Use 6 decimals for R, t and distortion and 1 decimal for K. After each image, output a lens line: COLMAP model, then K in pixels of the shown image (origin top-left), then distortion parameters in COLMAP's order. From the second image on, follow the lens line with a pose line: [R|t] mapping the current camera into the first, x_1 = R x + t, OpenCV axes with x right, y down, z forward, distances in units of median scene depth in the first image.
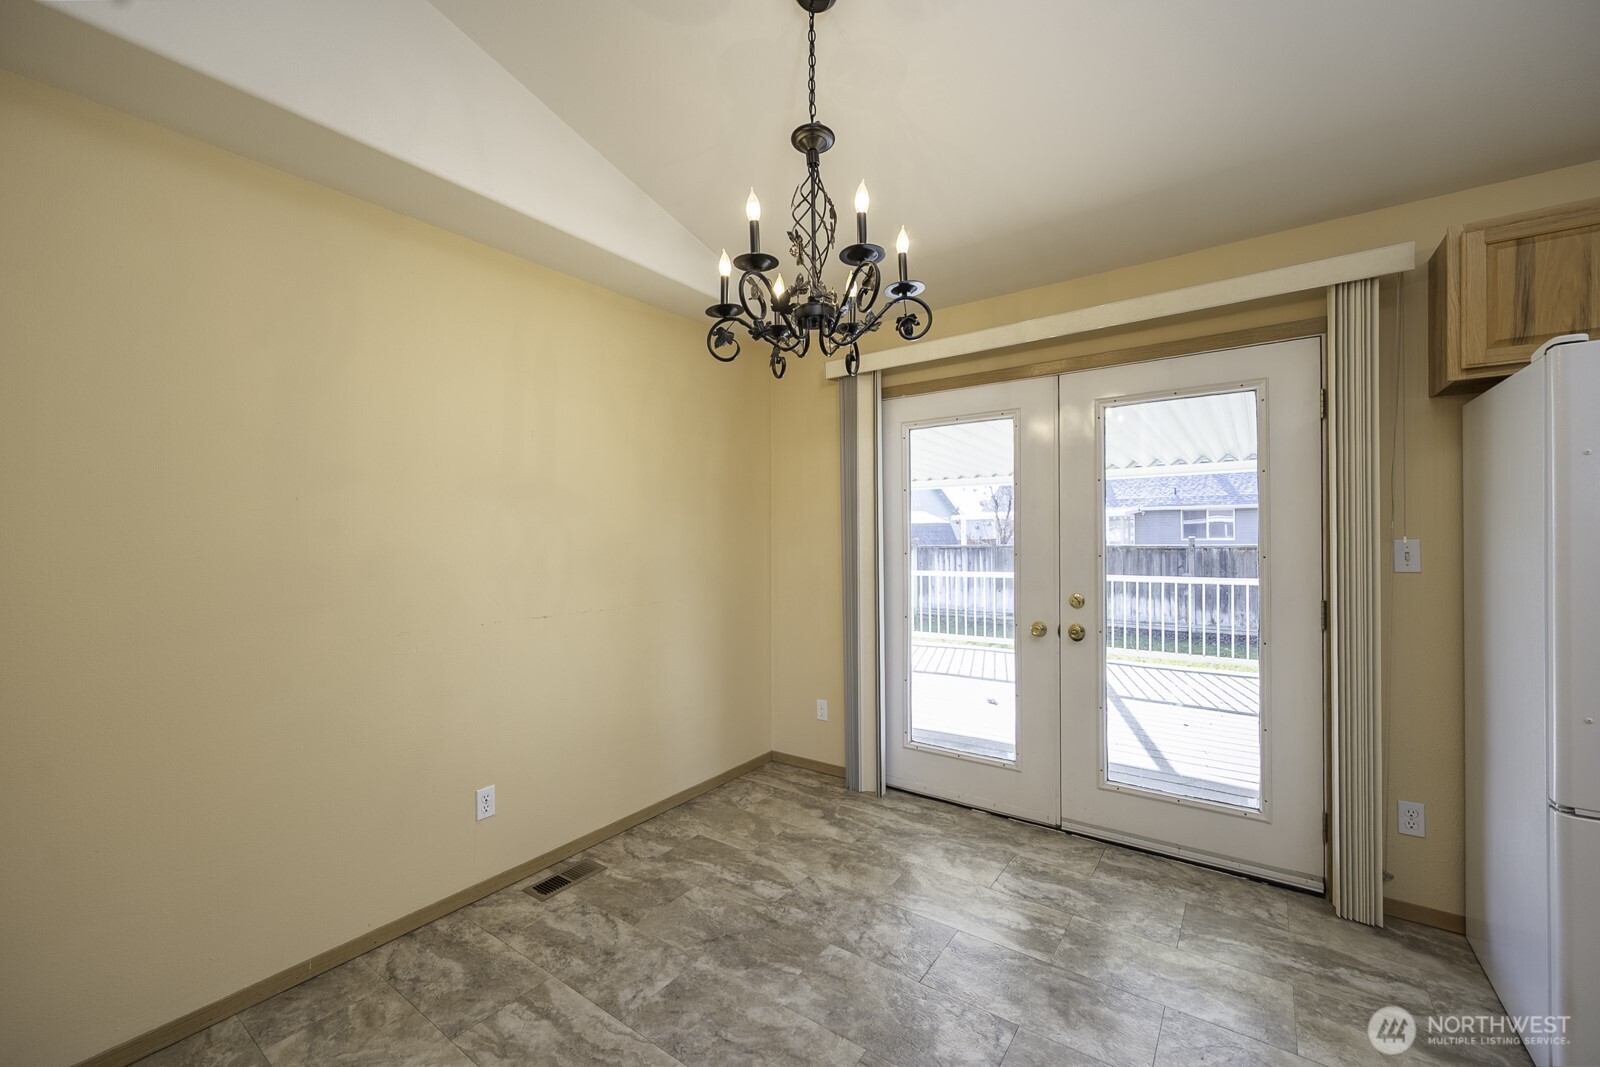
lens RADIAL K [[634.1, 0, 799.3], [0, 634.1, 538.5], [0, 0, 1]] dist [-0.003880, 0.001063]
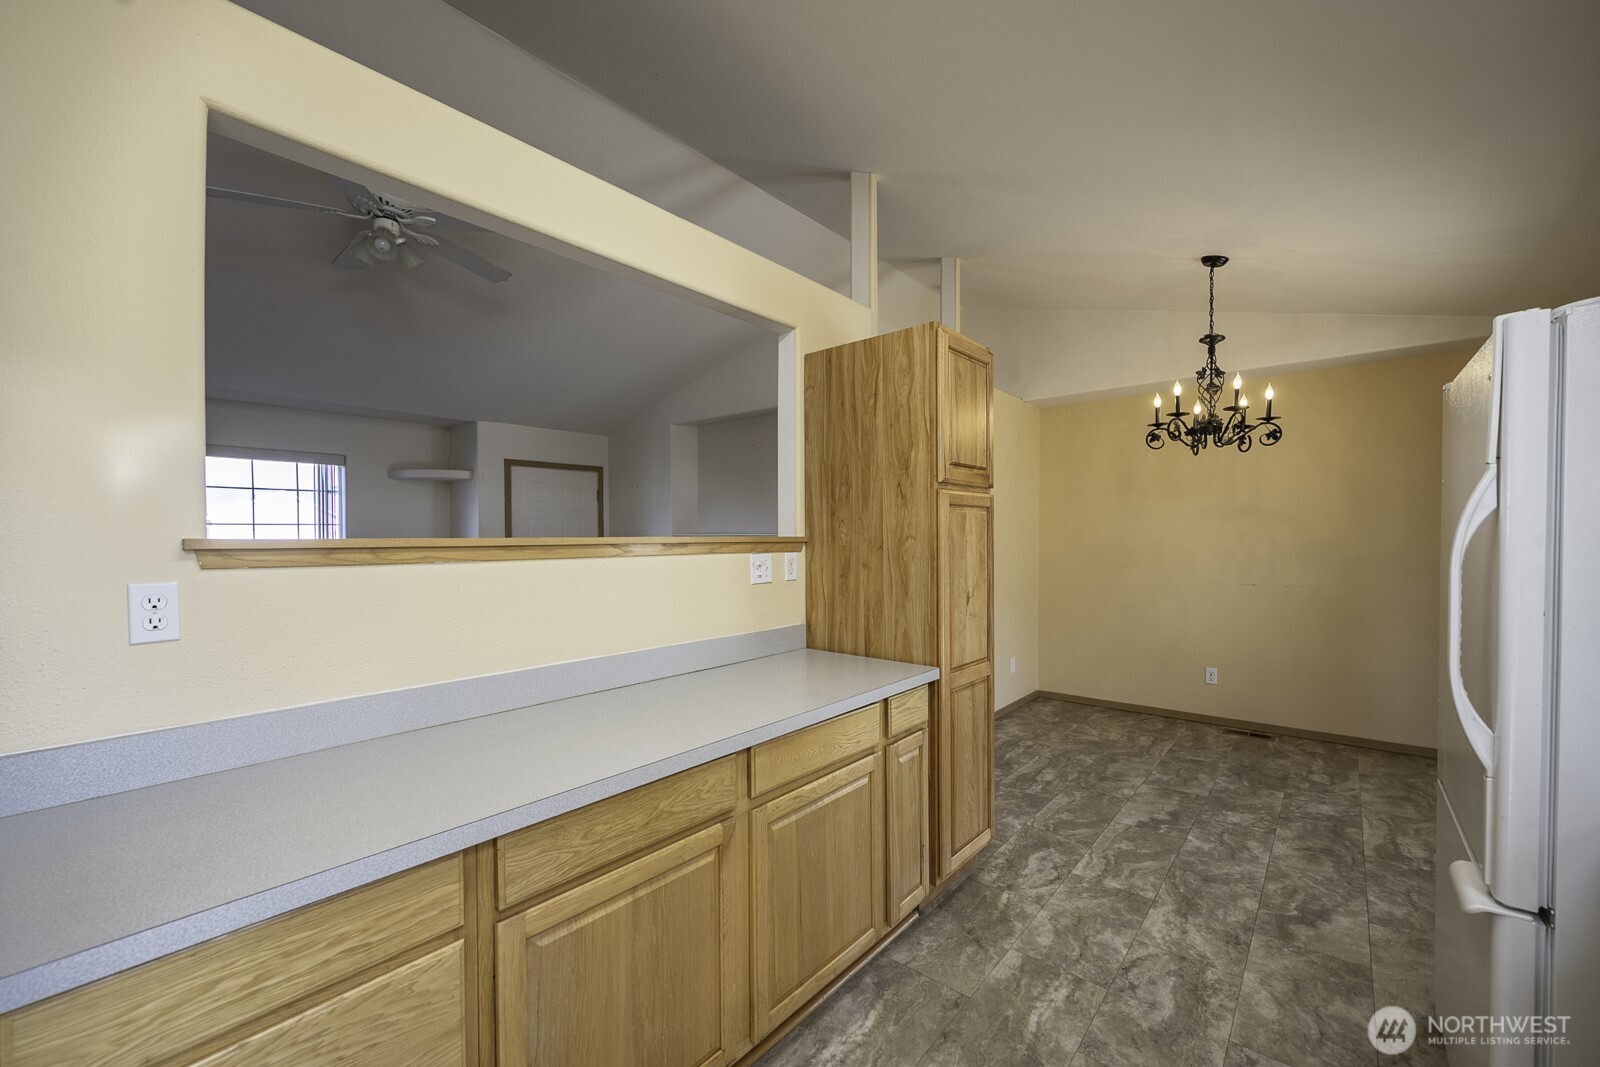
lens RADIAL K [[634.1, 0, 803.7], [0, 634.1, 541.8], [0, 0, 1]] dist [-0.003880, 0.001063]
pose [[-0.076475, 0.019274, -0.996885, 1.440269], [0.005216, 0.999807, 0.018930, -0.030390], [0.997058, -0.003752, -0.076561, -0.080685]]
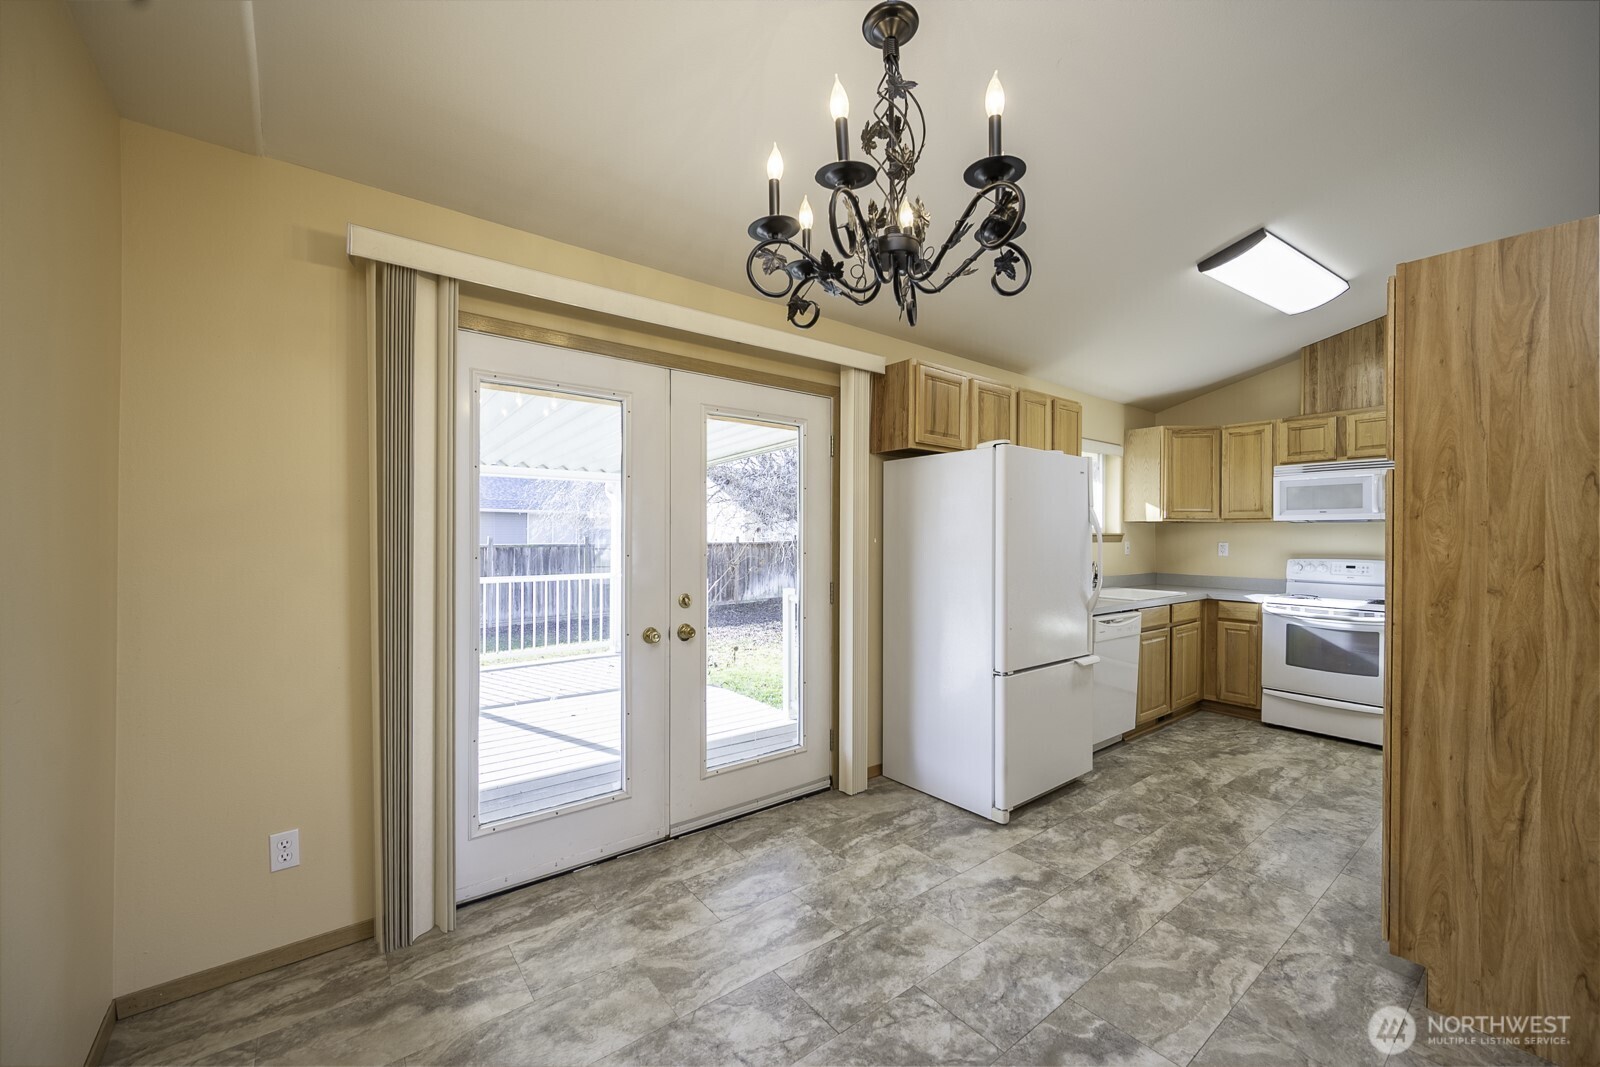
lens RADIAL K [[634.1, 0, 799.9], [0, 634.1, 535.0], [0, 0, 1]] dist [-0.003880, 0.001063]
pose [[0.272769, 0.011084, 0.962016, -0.525245], [-0.008582, 0.999922, -0.009088, 0.003841], [-0.962041, -0.005778, 0.272843, 0.614308]]
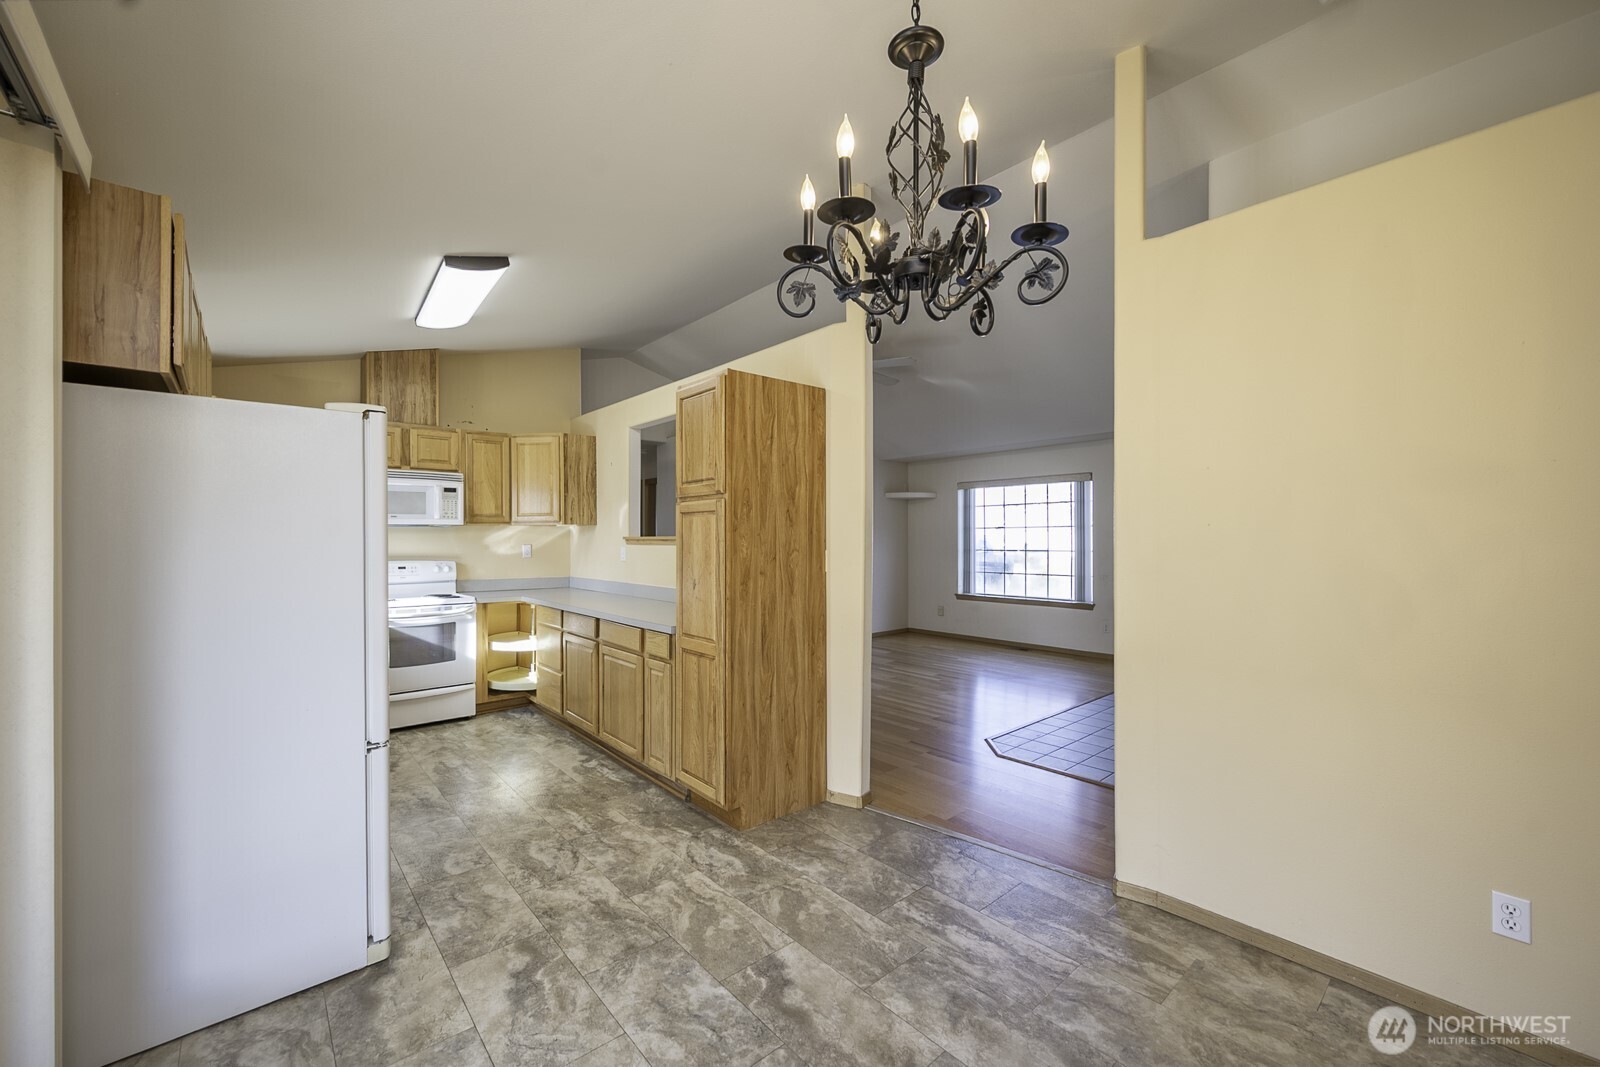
lens RADIAL K [[634.1, 0, 807.9], [0, 634.1, 536.9], [0, 0, 1]] dist [-0.003880, 0.001063]
pose [[-0.977072, 0.009855, 0.212681, -0.008521], [0.009367, 0.999951, -0.003301, -0.012338], [-0.212703, -0.001233, -0.977116, 1.246462]]
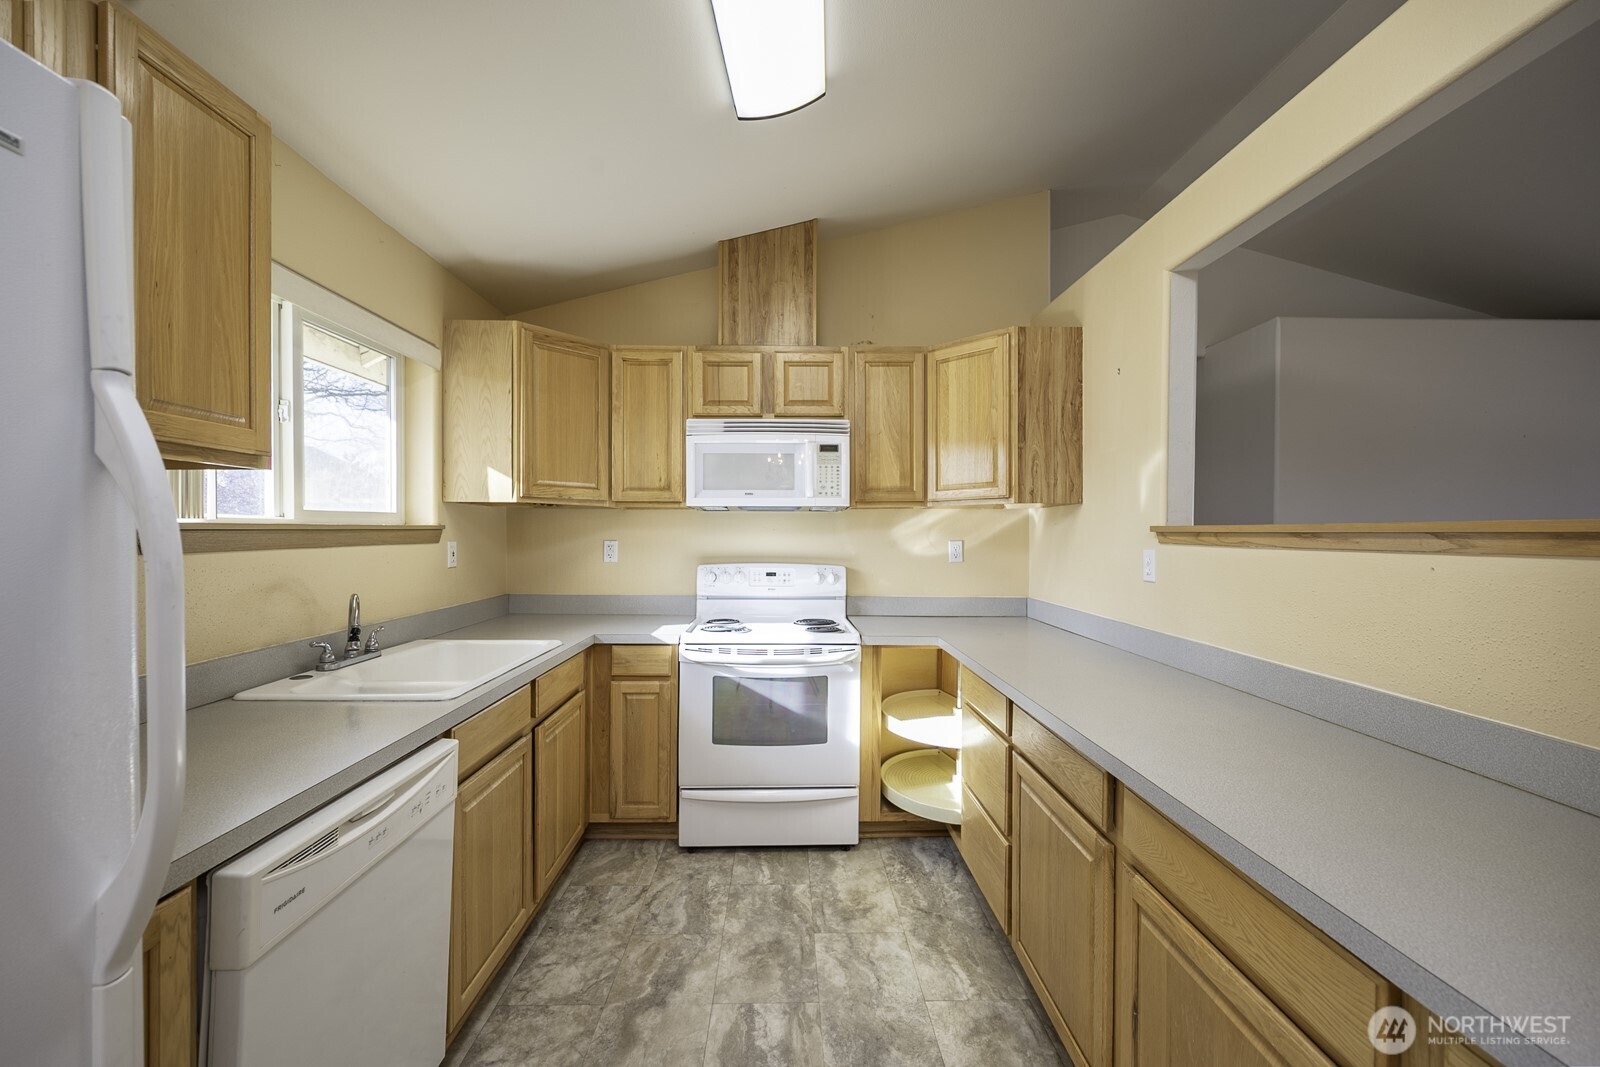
lens RADIAL K [[634.1, 0, 799.9], [0, 634.1, 535.4], [0, 0, 1]] dist [-0.003880, 0.001063]
pose [[-0.609480, -0.000769, 0.792801, 0.591722], [0.001353, 0.999997, 0.002010, -0.014949], [-0.792800, 0.002297, -0.609478, 0.327085]]
